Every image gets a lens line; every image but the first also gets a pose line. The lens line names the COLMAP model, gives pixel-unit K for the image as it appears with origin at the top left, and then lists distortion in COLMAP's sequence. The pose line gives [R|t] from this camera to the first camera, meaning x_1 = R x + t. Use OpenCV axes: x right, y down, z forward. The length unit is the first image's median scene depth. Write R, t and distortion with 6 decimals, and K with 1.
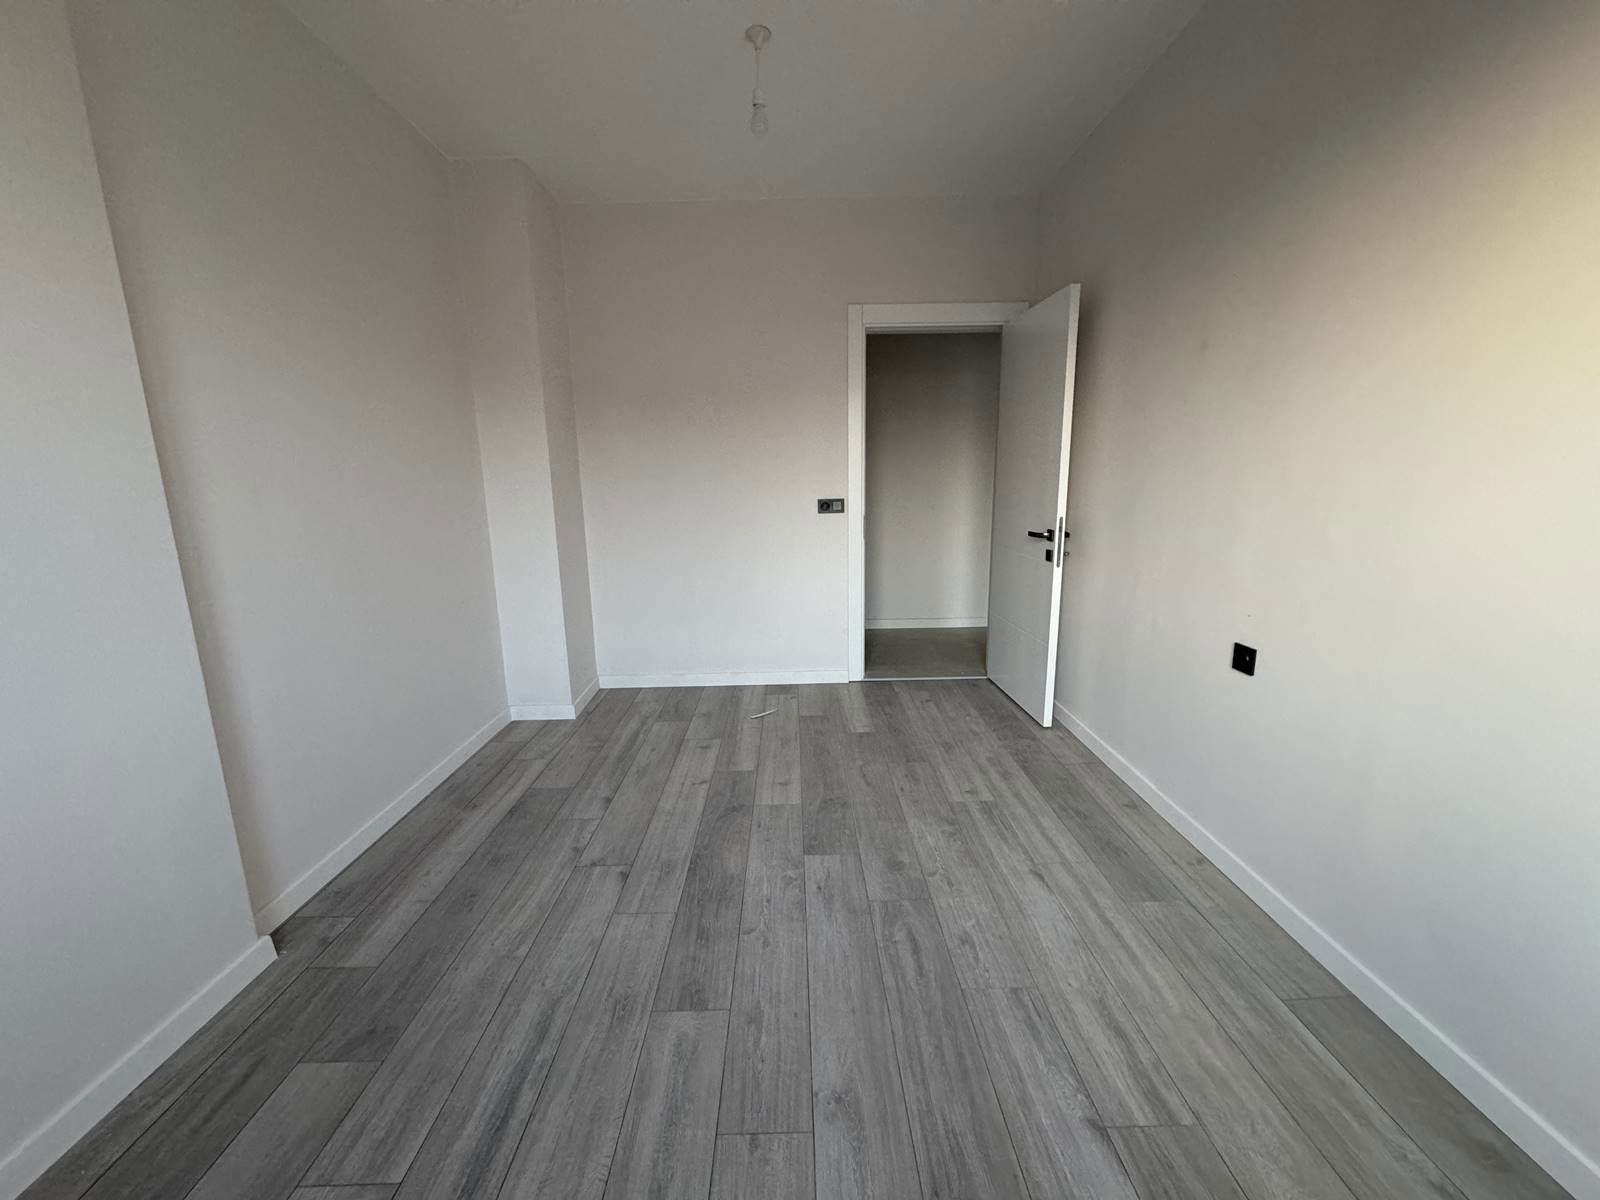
lens RADIAL K [[641.2, 0, 800.3], [0, 641.2, 590.2], [0, 0, 1]] dist [-0.001019, 0.000230]
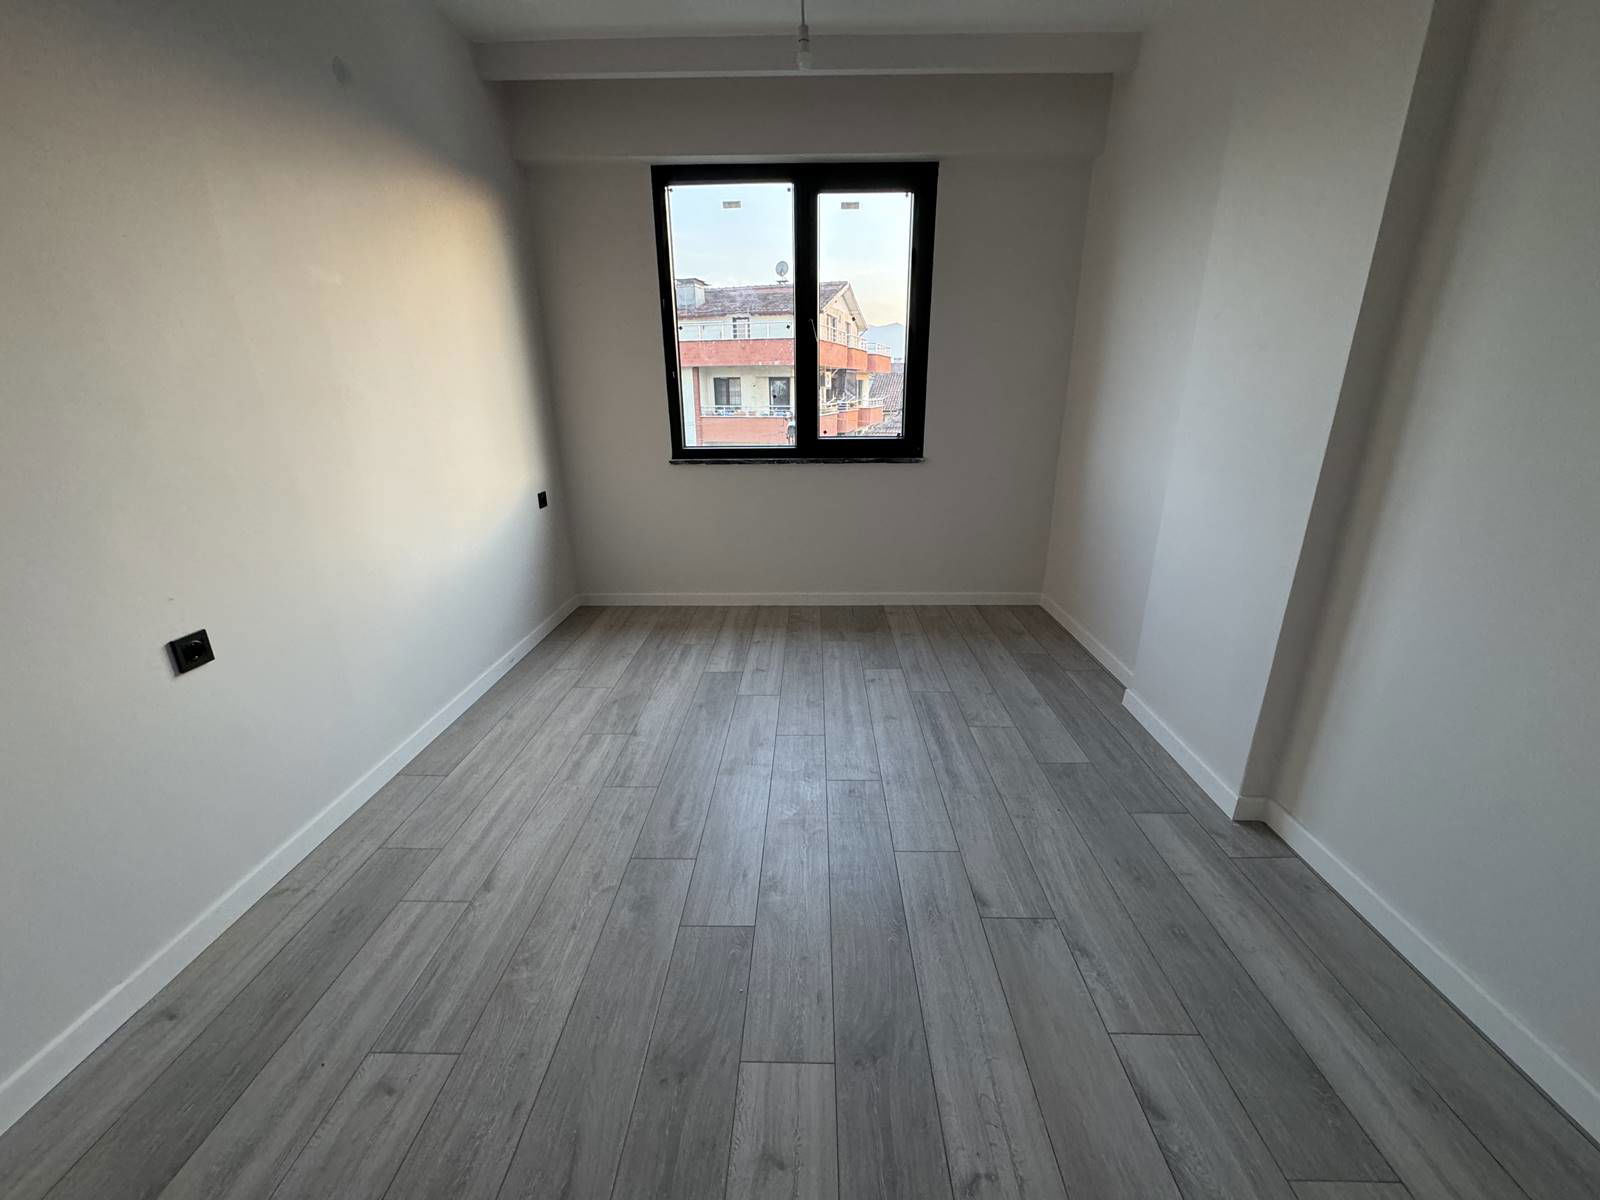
lens RADIAL K [[641.2, 0, 800.3], [0, 641.2, 590.2], [0, 0, 1]] dist [-0.001019, 0.000230]
pose [[-0.999068, 0.014111, 0.040784, -0.073564], [0.031377, 0.886342, 0.461967, -0.243606], [-0.029630, 0.462816, -0.885959, 1.324917]]
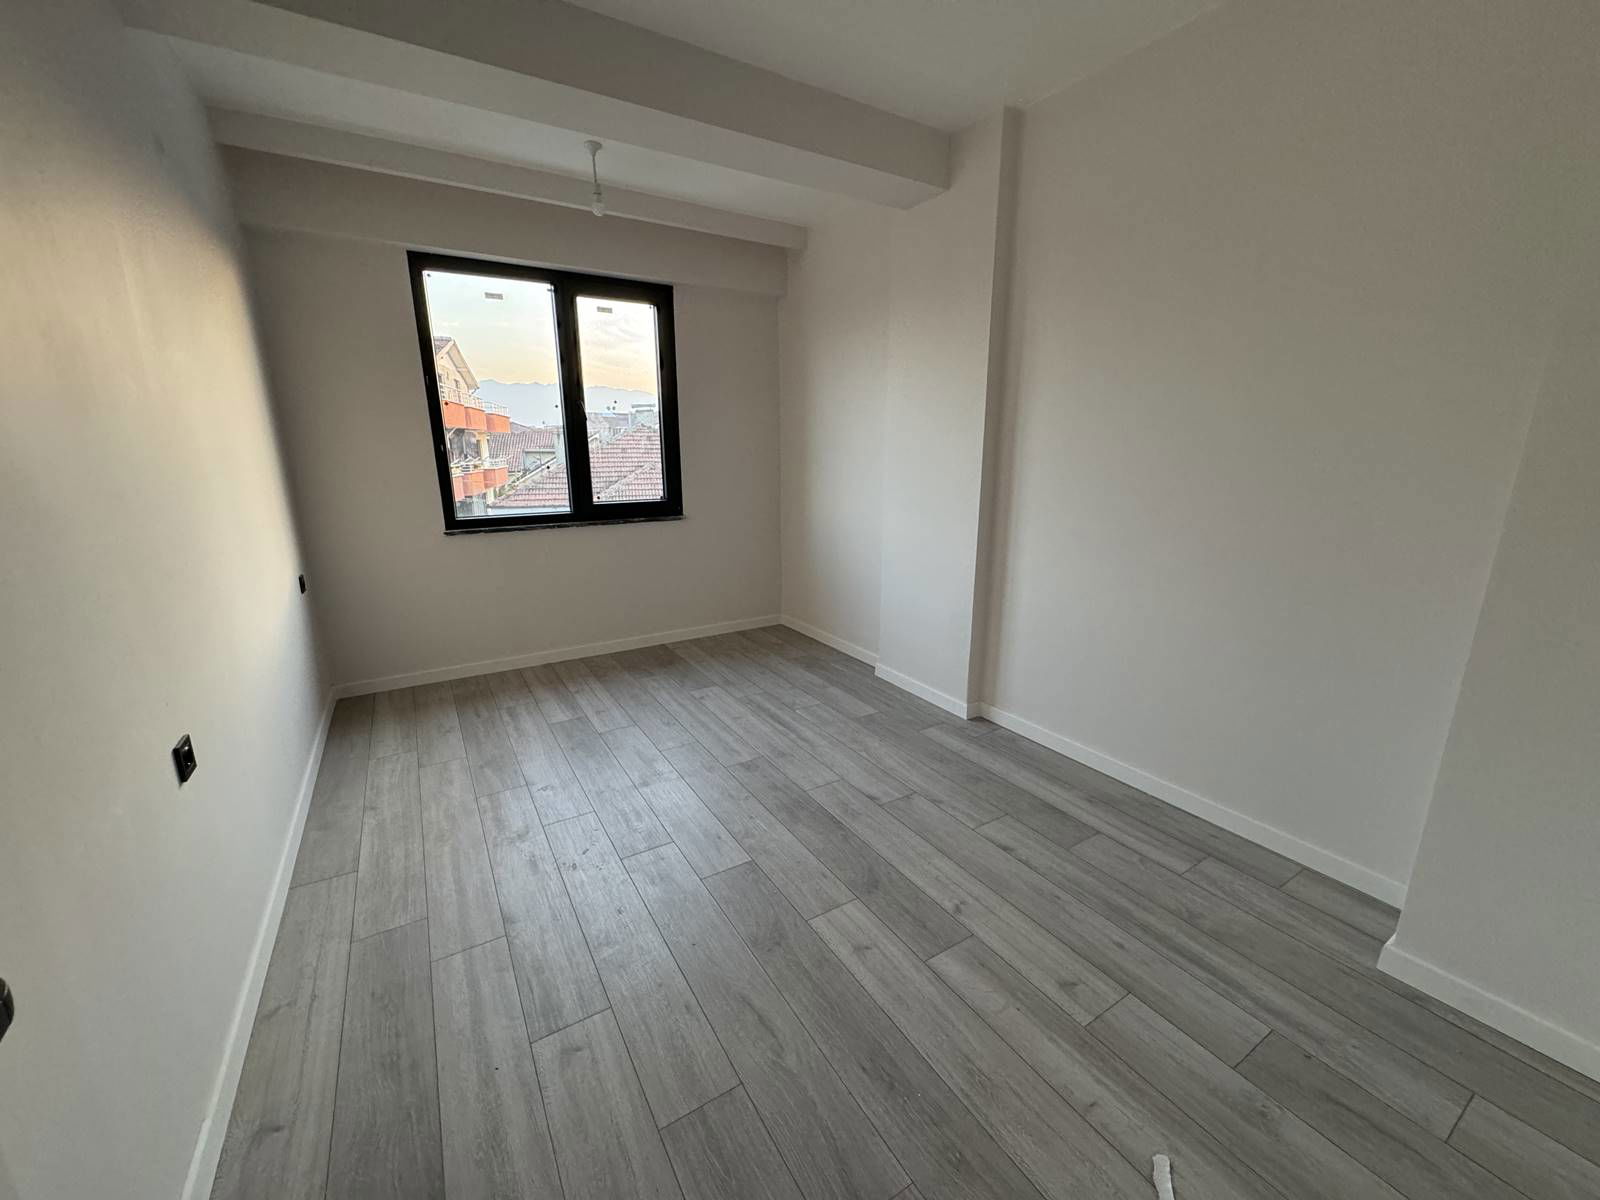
lens RADIAL K [[639.0, 0, 802.6], [0, 639.0, 585.3], [0, 0, 1]] dist [-0.002223, -0.000234]
pose [[-0.858496, 0.130609, -0.495909, 0.339264], [-0.070684, 0.927656, 0.366684, -0.319617], [0.507926, 0.349850, -0.787157, 1.504374]]
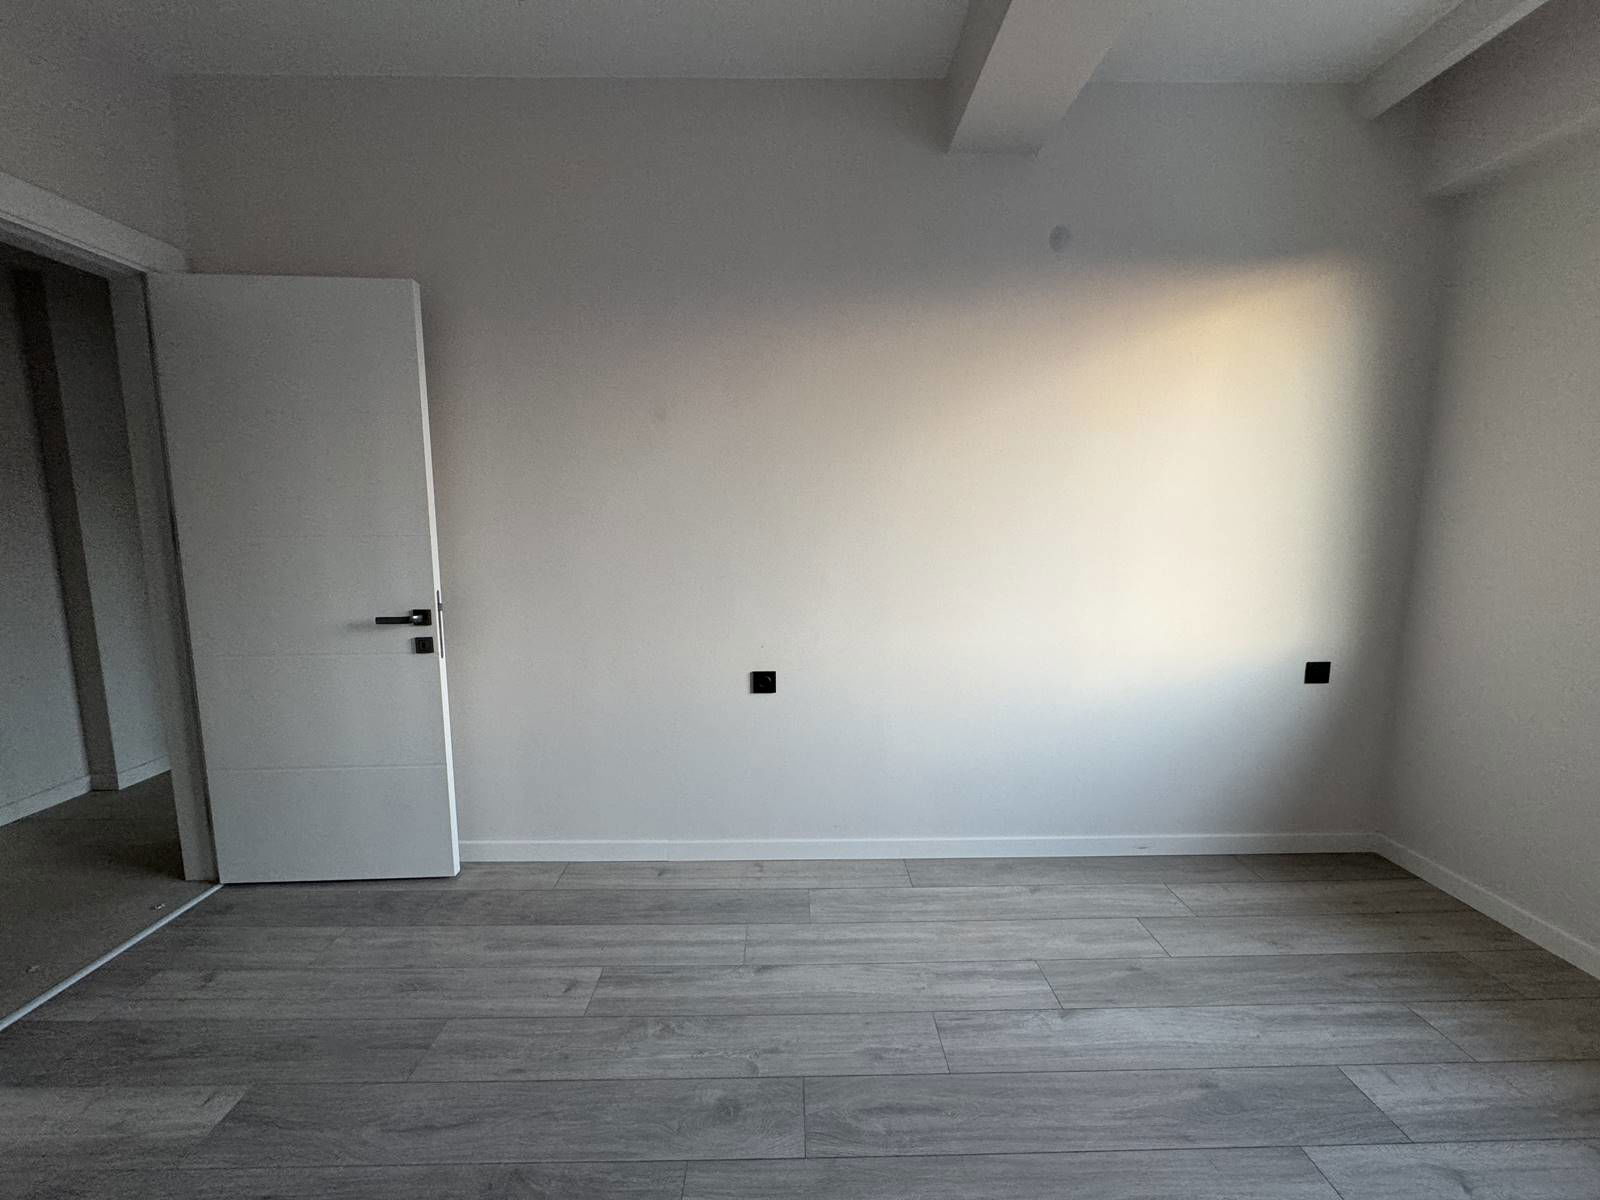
lens RADIAL K [[634.3, 0, 800.7], [0, 634.3, 600.8], [0, 0, 1]] dist [-0.001689, -0.000115]
pose [[-0.004916, -0.115460, 0.993300, -0.394348], [0.179037, 0.977160, 0.114470, -0.137120], [-0.983830, 0.178401, 0.015868, 0.712492]]
